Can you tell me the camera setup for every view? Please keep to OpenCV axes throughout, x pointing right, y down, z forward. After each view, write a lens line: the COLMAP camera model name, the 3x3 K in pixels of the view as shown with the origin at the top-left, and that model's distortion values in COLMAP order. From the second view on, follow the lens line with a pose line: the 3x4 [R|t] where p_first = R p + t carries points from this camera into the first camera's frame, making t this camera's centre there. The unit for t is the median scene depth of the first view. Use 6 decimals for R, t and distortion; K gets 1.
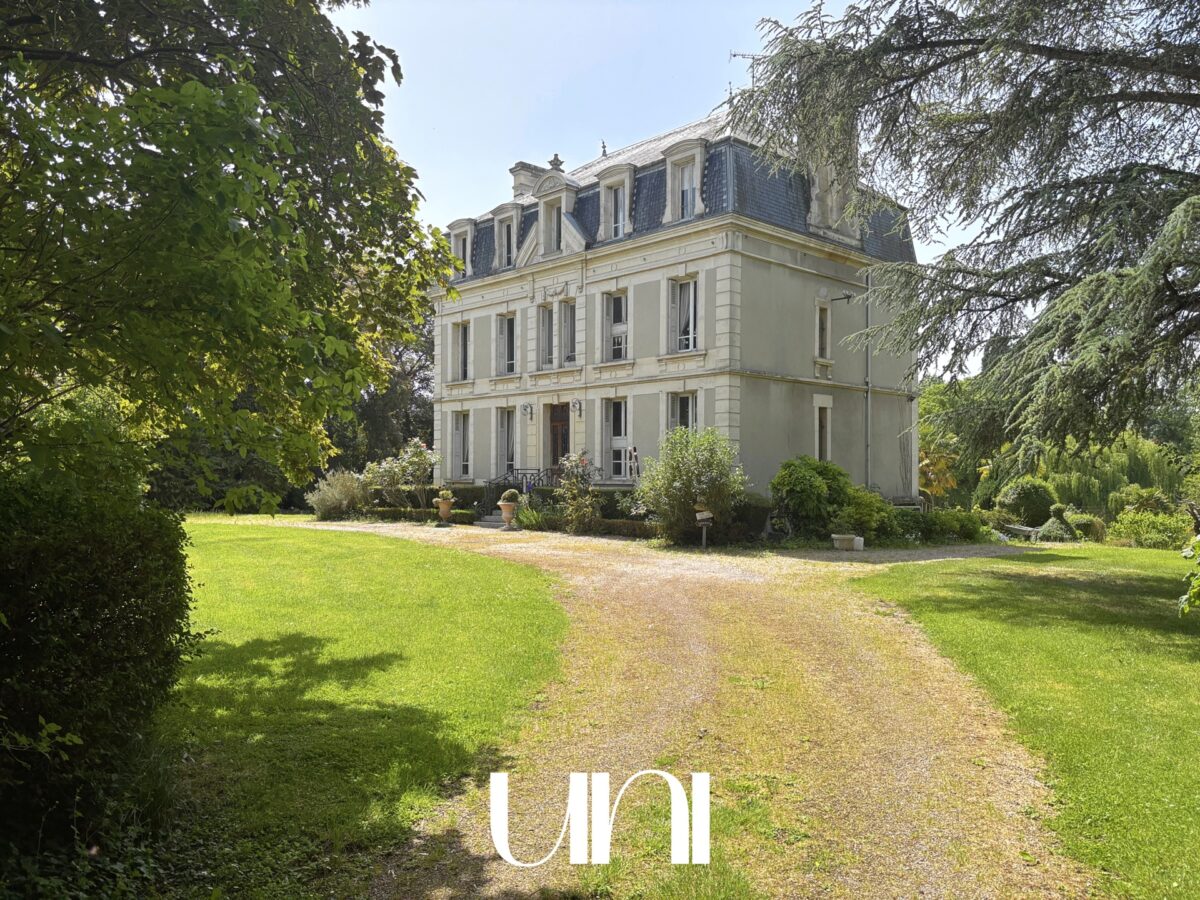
lens RADIAL K [[904.7, 0, 593.4], [0, 904.7, 465.5], [0, 0, 1]] dist [0.071332, 0.000500]
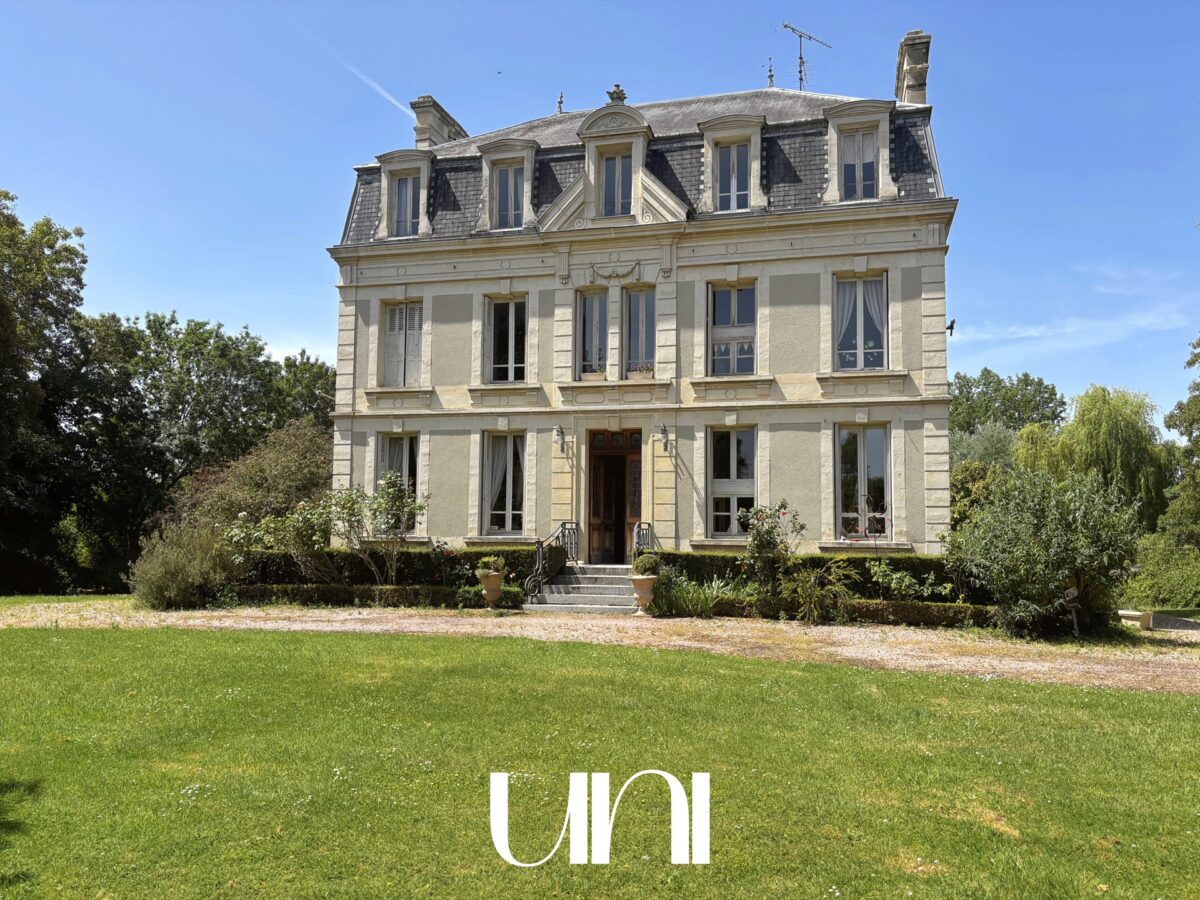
lens RADIAL K [[919.6, 0, 604.0], [0, 919.6, 455.2], [0, 0, 1]] dist [0.047151, -0.050356]
pose [[0.851481, 0.048515, 0.522136, -0.426334], [-0.012815, 0.997339, -0.071772, 0.002586], [-0.524229, 0.054421, 0.849837, 0.409069]]
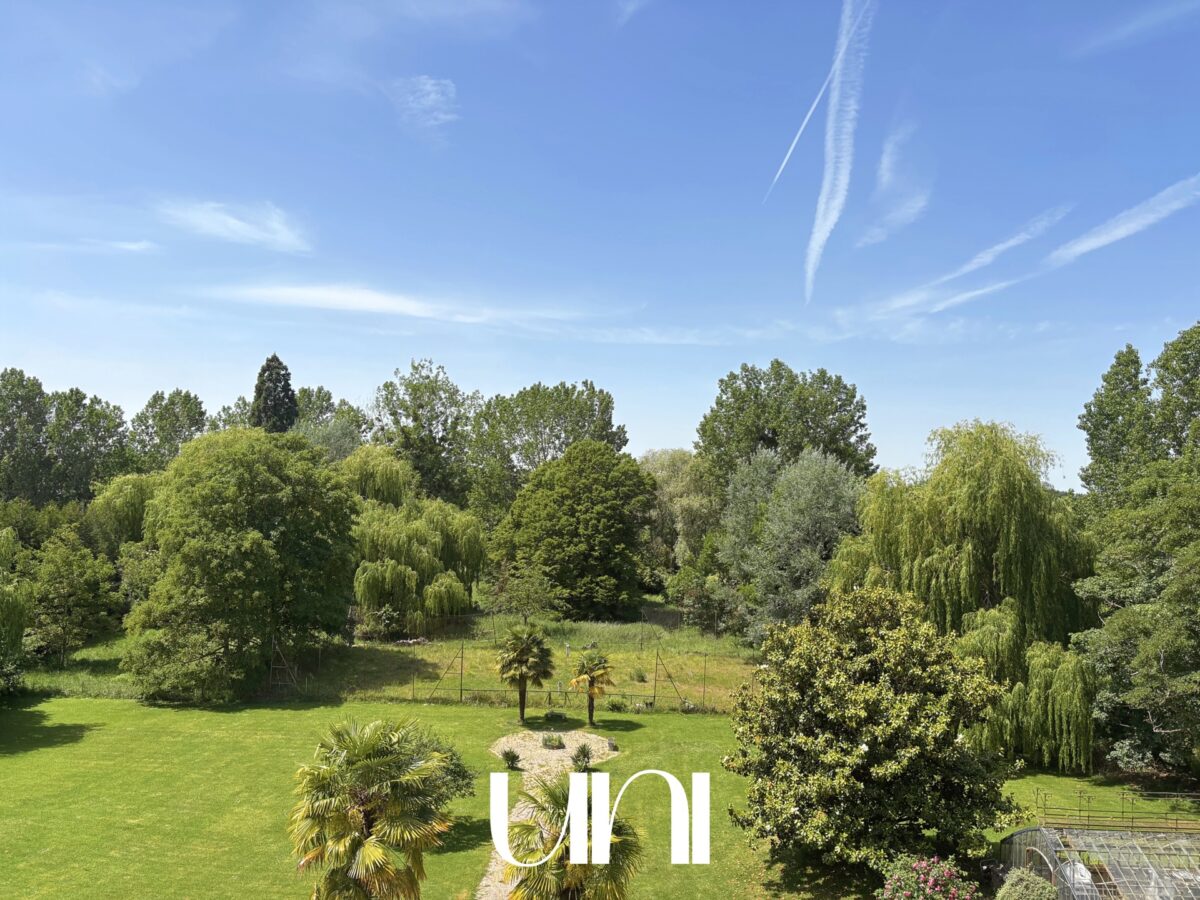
lens RADIAL K [[919.6, 0, 602.3], [0, 919.6, 446.4], [0, 0, 1]] dist [0.047151, -0.050356]
pose [[0.691022, 0.053155, 0.720877, 0.332900], [-0.036887, 0.998586, -0.038273, -0.255691], [-0.721892, -0.000144, 0.692006, 1.192254]]
